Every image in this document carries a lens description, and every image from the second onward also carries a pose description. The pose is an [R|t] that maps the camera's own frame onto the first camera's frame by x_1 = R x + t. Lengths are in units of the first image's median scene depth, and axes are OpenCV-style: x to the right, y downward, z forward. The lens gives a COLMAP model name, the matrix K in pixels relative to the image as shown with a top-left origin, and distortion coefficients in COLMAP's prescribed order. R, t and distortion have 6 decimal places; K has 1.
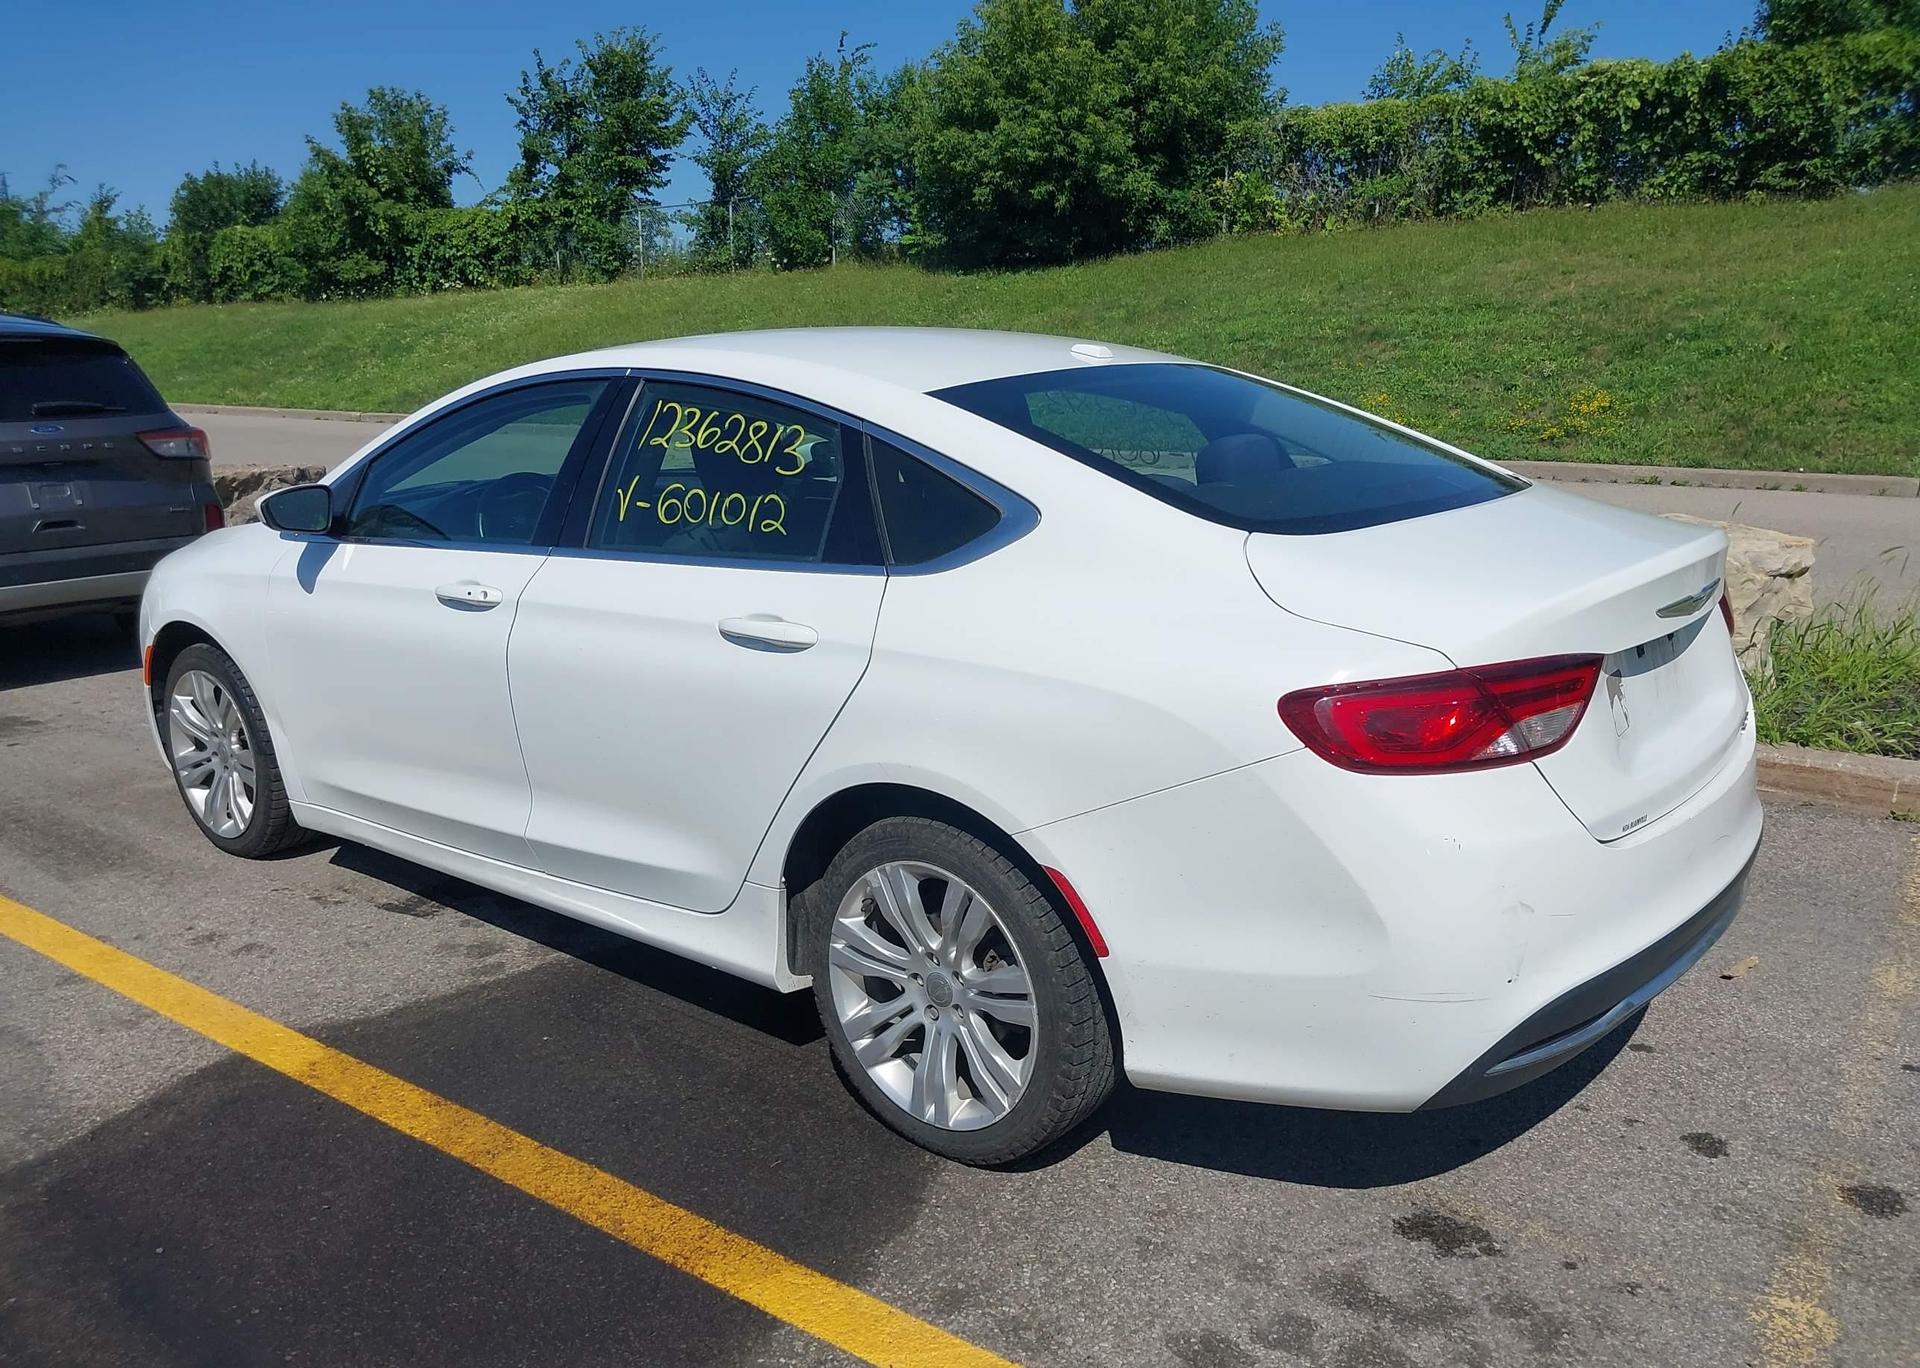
lens RADIAL K [[1502.1, 0, 969.1], [0, 1502.1, 705.5], [0, 0, 1]] dist [0.014285, -0.016073]
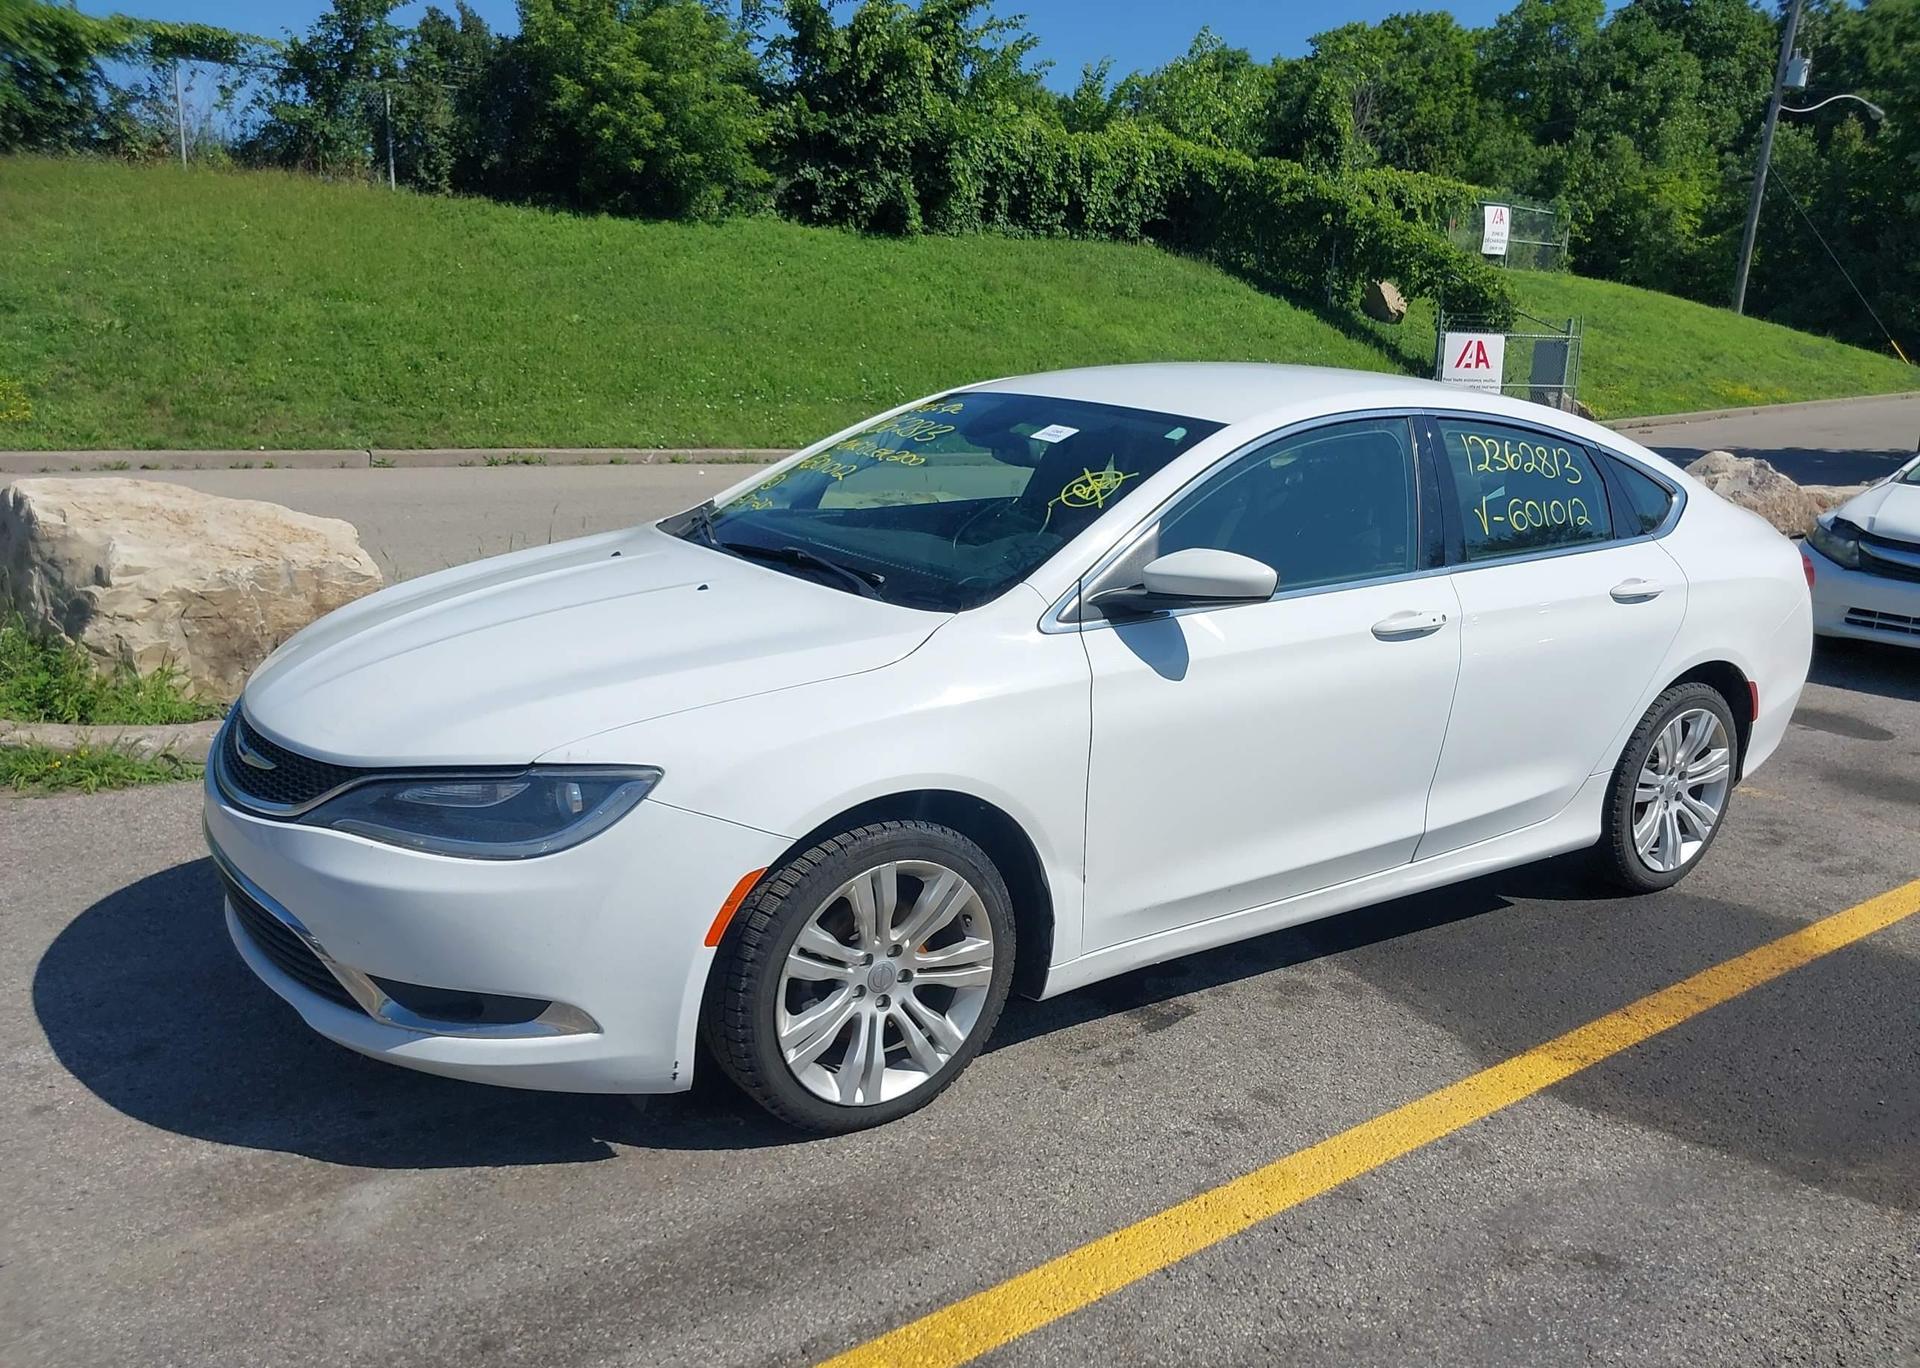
lens RADIAL K [[1502.1, 0, 981.7], [0, 1502.1, 706.9], [0, 0, 1]] dist [0.014285, -0.016073]
pose [[0.278768, -0.207857, 0.937595, -0.345290], [0.184763, 0.969666, 0.160033, -0.058615], [-0.942418, 0.128621, 0.308716, 0.233952]]
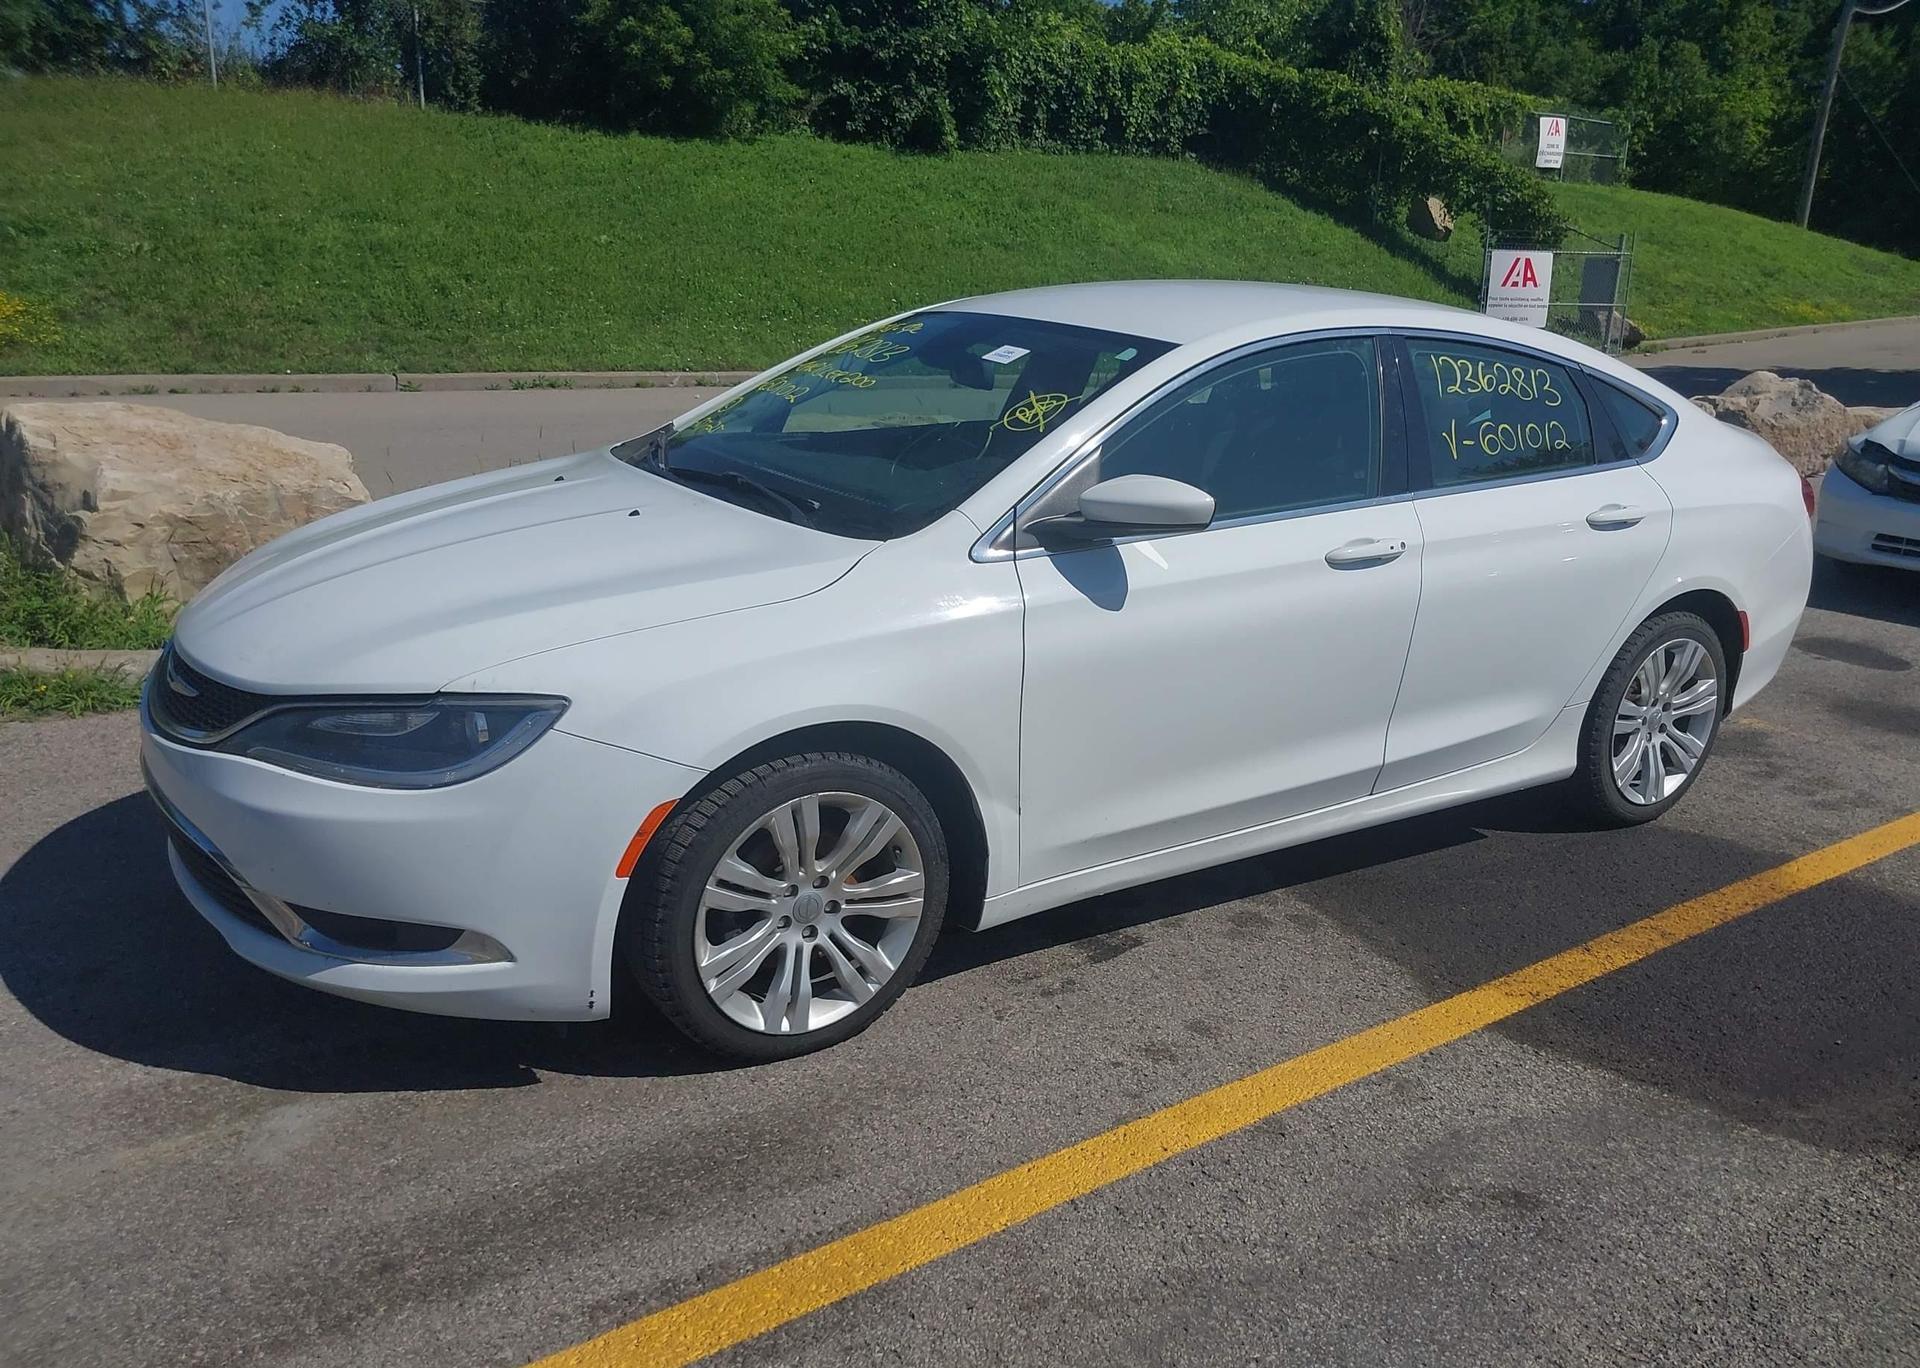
lens RADIAL K [[1502.1, 0, 982.5], [0, 1502.1, 704.3], [0, 0, 1]] dist [0.014285, -0.016073]
pose [[0.308133, -0.251417, 0.917520, -0.337217], [0.186606, 0.961685, 0.200851, -0.055566], [-0.932862, 0.109326, 0.343243, 0.219130]]
